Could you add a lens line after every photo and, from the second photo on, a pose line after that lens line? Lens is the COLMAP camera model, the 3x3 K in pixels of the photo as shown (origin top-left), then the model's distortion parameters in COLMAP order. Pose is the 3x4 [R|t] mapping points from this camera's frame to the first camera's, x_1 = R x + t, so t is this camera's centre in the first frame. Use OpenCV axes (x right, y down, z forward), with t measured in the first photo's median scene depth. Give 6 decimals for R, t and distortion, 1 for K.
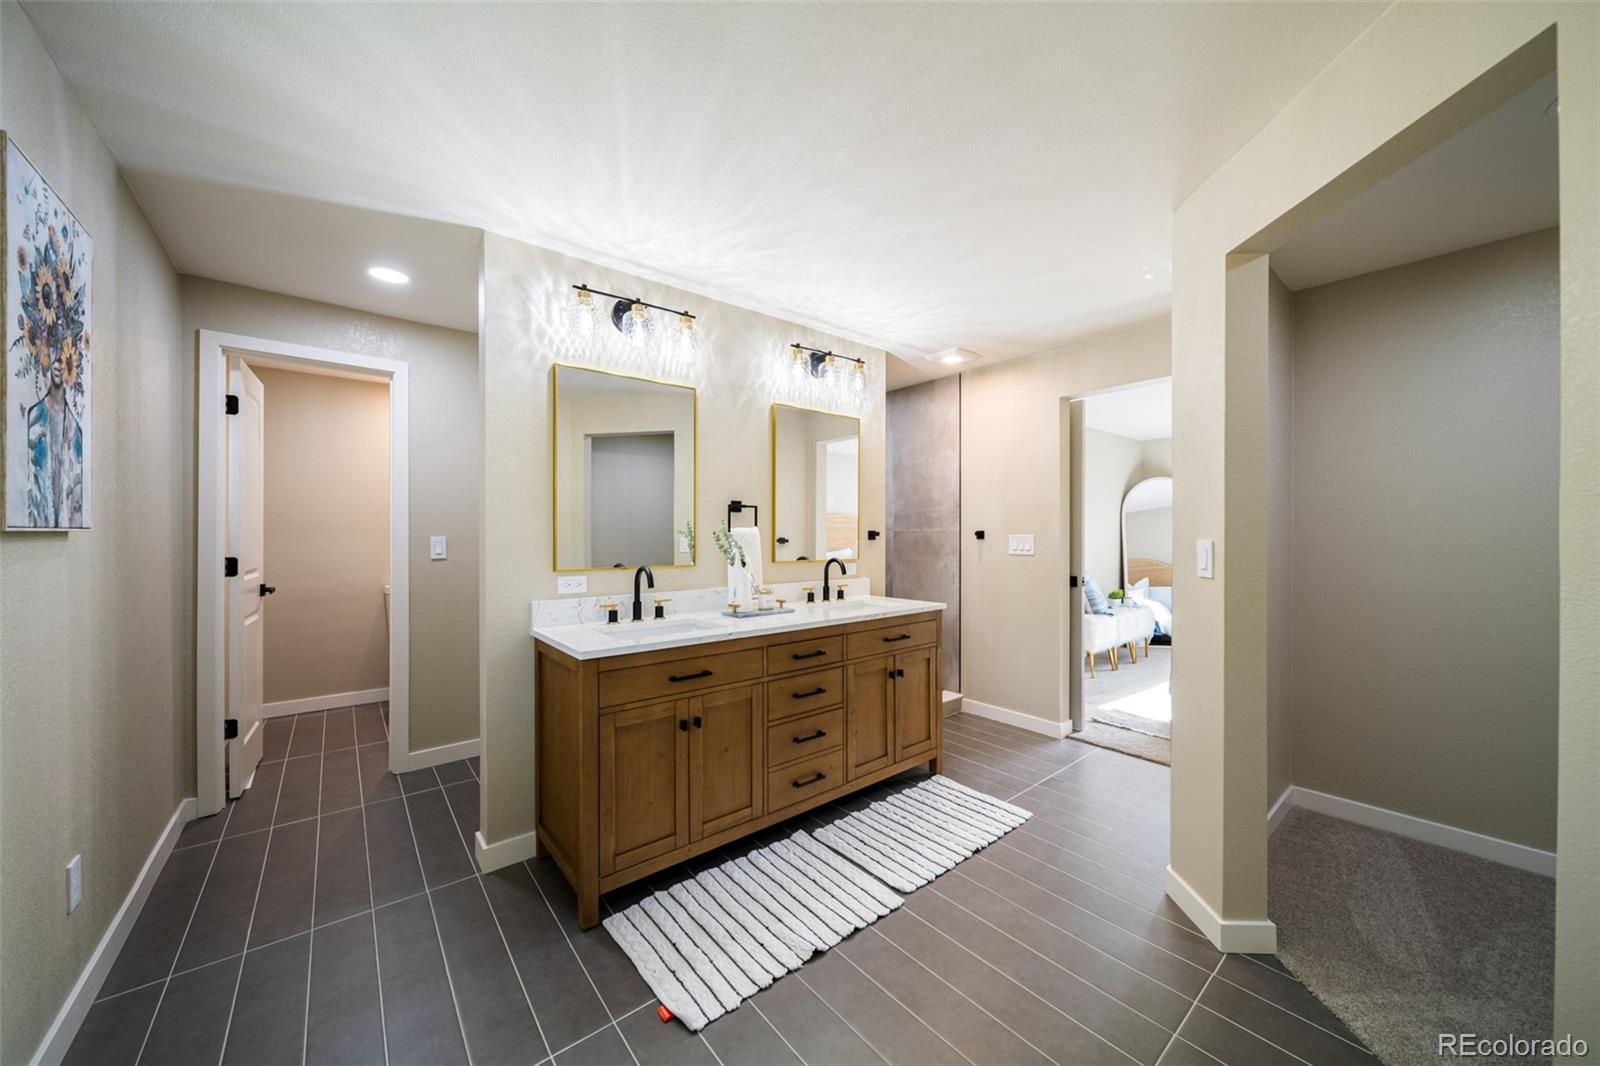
lens RADIAL K [[557.9, 0, 800.9], [0, 557.9, 535.8], [0, 0, 1]] dist [0.000032, -0.001210]
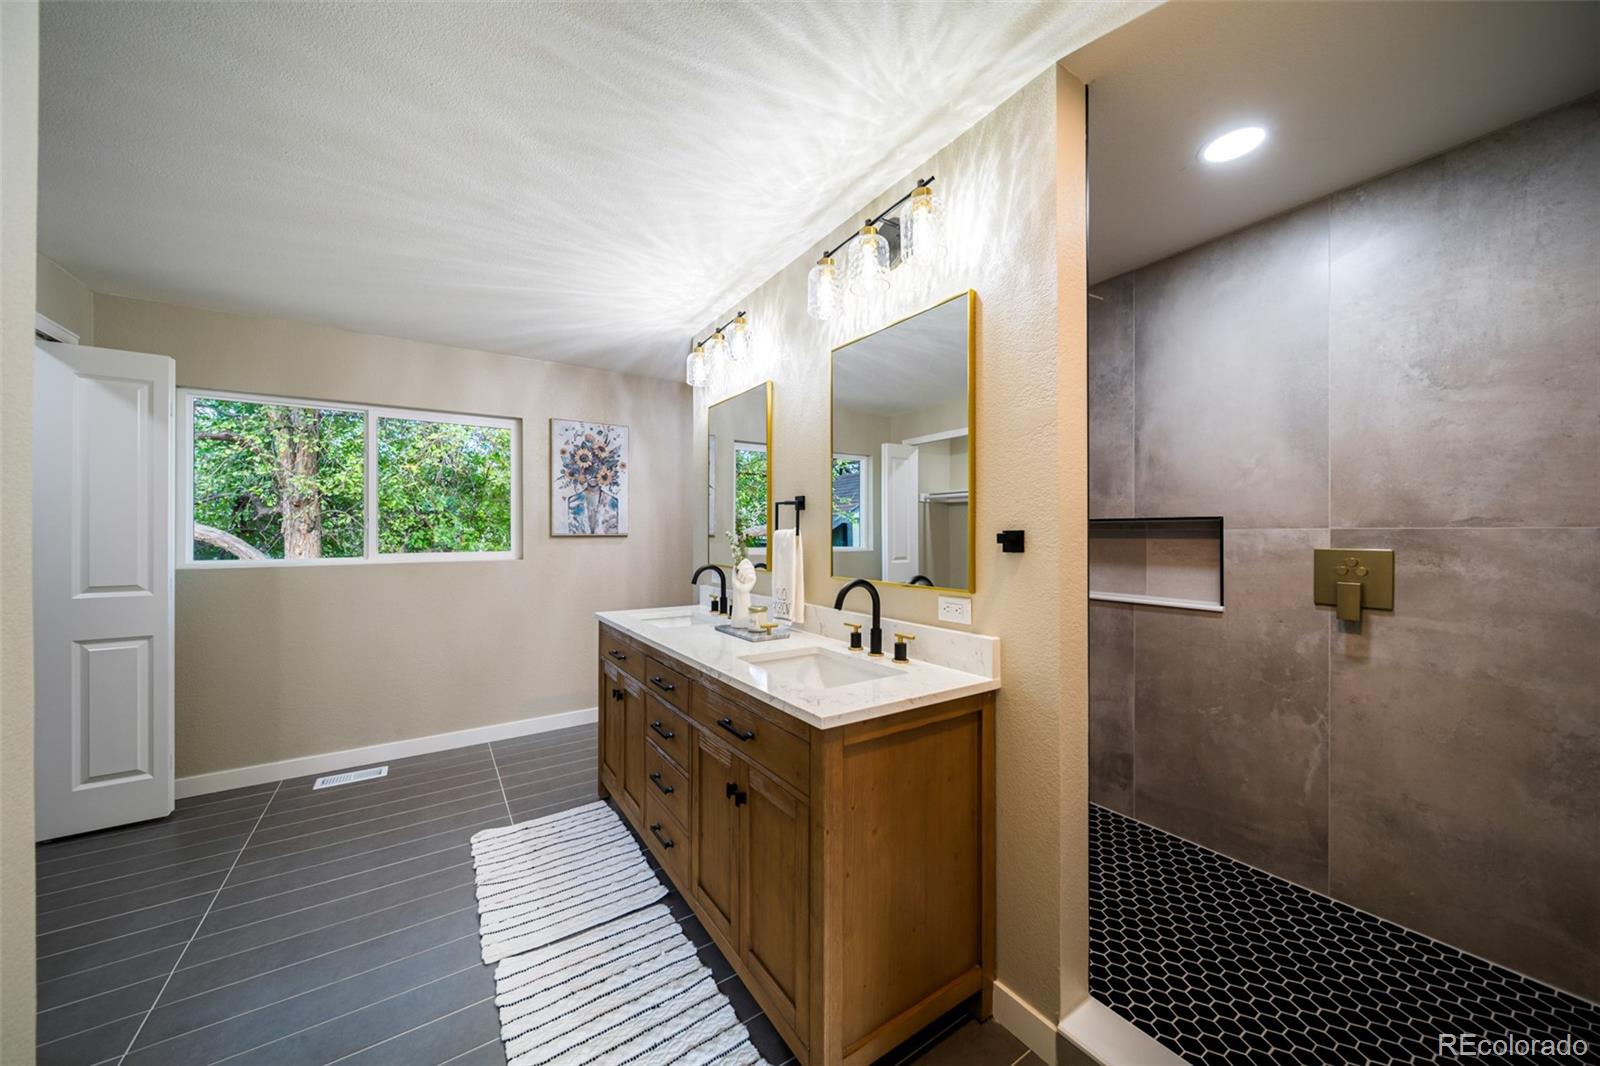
lens RADIAL K [[557.9, 0, 799.9], [0, 557.9, 531.6], [0, 0, 1]] dist [0.000032, -0.001210]
pose [[-0.099514, -0.008494, -0.995000, 0.759894], [-0.005291, 0.999954, -0.008007, -0.004515], [0.995022, 0.004467, -0.099554, 1.194923]]
